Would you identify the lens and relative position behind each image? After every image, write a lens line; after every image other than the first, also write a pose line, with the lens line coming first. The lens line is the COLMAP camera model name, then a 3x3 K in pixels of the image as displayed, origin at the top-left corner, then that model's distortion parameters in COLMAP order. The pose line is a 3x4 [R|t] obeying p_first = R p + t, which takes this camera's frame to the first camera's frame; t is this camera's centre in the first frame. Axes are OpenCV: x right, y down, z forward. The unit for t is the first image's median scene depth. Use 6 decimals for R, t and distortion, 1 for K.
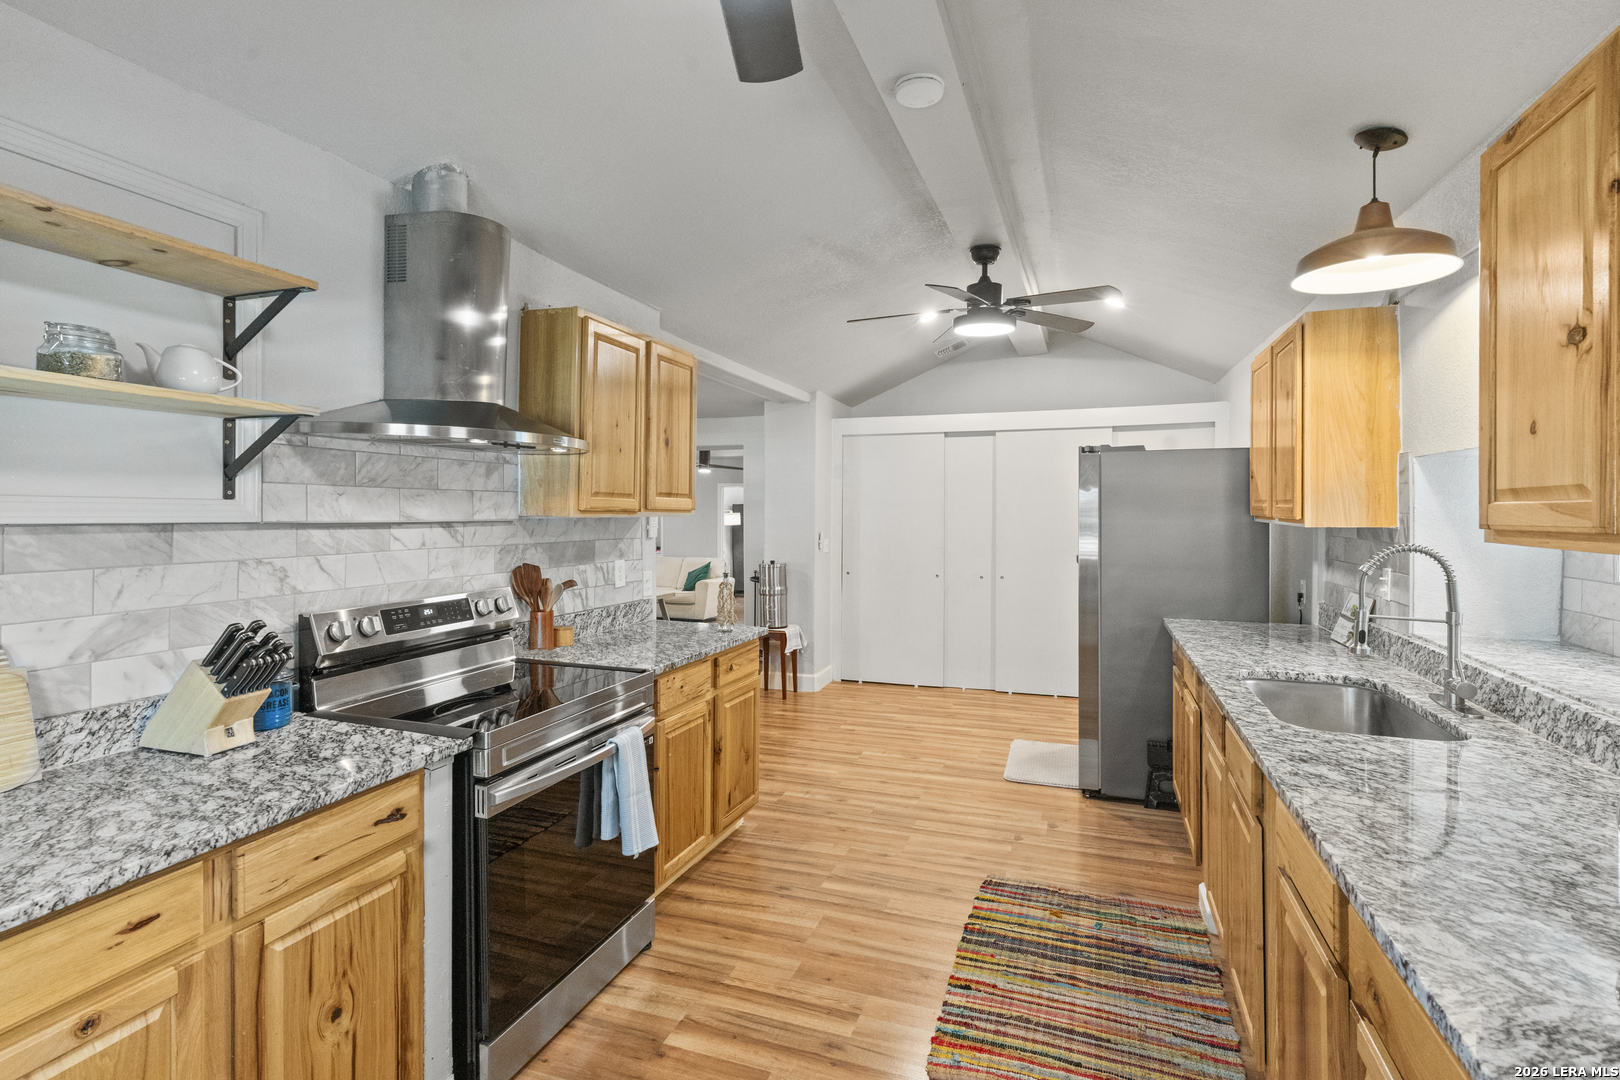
lens RADIAL K [[777.2, 0, 812.5], [0, 777.2, 509.7], [0, 0, 1]] dist [-0.000441, -0.000116]
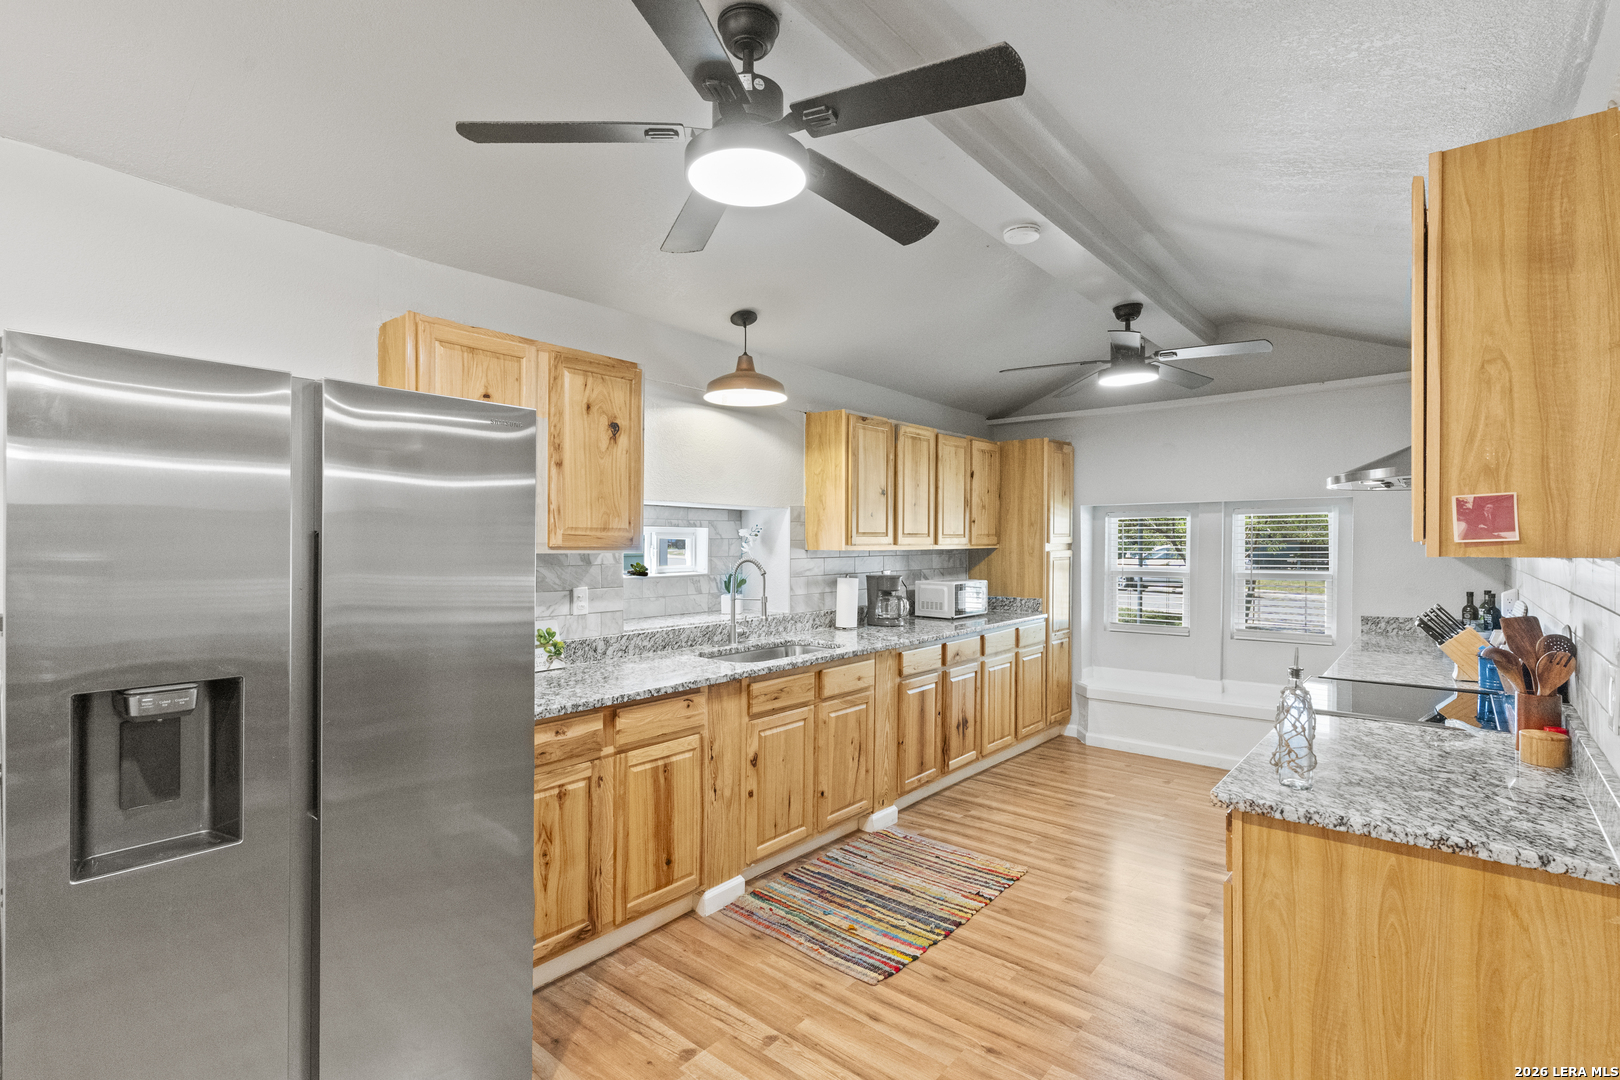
lens RADIAL K [[767.4, 0, 814.6], [0, 767.4, 543.3], [0, 0, 1]] dist [0.000400, -0.000378]
pose [[-0.940079, -0.005790, 0.340907, 0.014137], [-0.003674, 0.999970, 0.006852, -0.001539], [-0.340937, 0.005189, -0.940072, 2.143450]]
